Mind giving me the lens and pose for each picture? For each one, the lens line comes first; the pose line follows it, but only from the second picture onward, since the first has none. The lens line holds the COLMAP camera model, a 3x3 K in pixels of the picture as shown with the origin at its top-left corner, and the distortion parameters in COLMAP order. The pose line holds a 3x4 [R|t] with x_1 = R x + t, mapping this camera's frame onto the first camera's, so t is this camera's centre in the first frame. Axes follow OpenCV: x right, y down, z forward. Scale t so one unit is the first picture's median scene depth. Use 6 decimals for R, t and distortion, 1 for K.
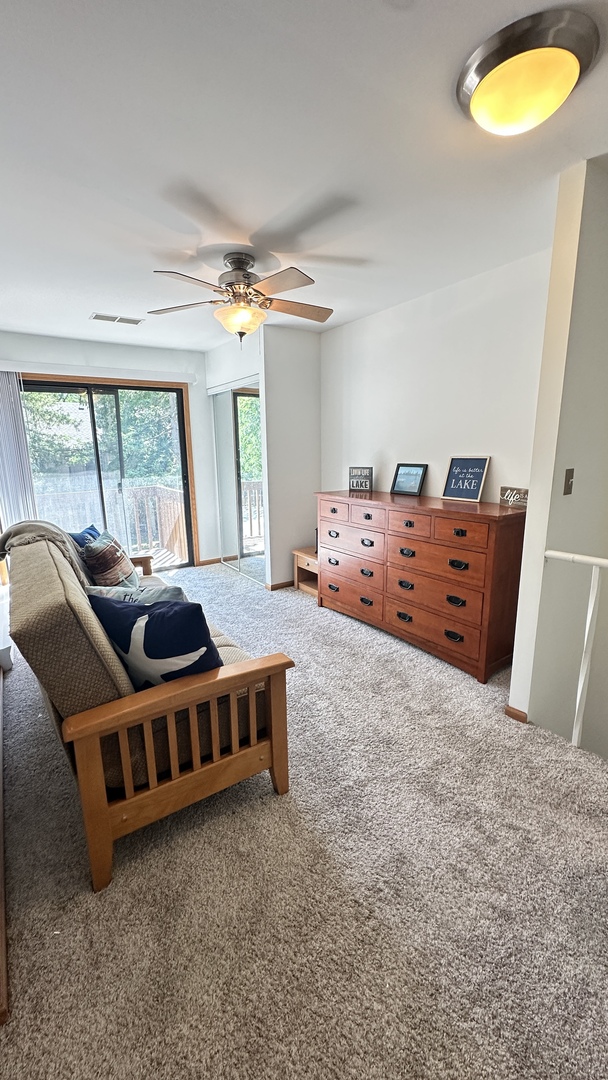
lens RADIAL K [[428.9, 0, 305.9], [0, 428.9, 538.3], [0, 0, 1]] dist [-0.000771, 0.000016]
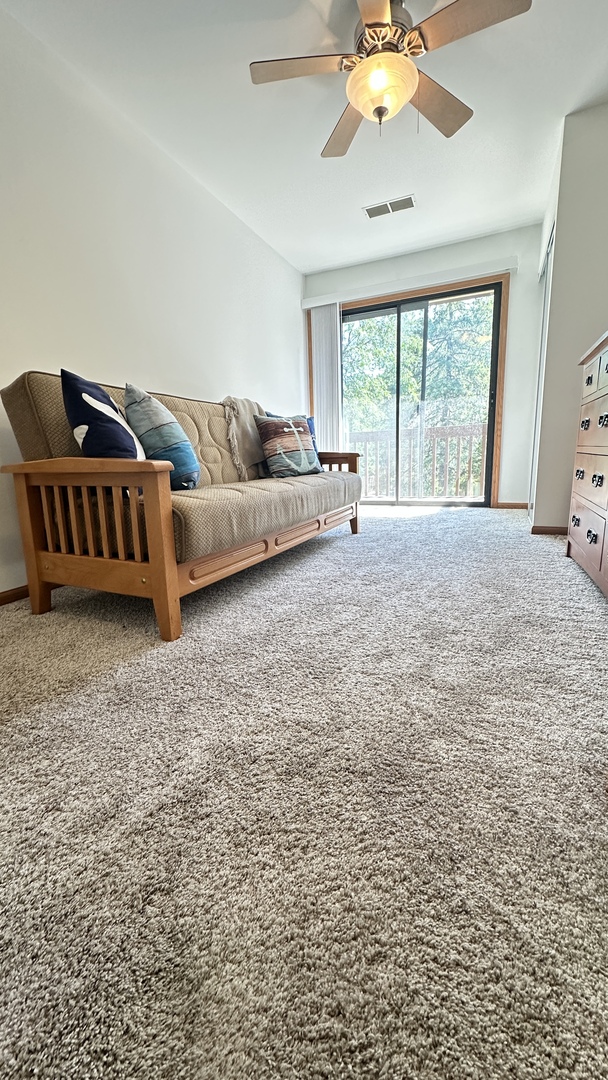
lens RADIAL K [[428.9, 0, 303.3], [0, 428.9, 538.9], [0, 0, 1]] dist [-0.000771, 0.000016]
pose [[0.520925, 0.166781, -0.837151, 0.307187], [-0.152144, 0.983164, 0.101197, 0.116043], [0.839934, 0.074652, 0.537530, 0.318189]]
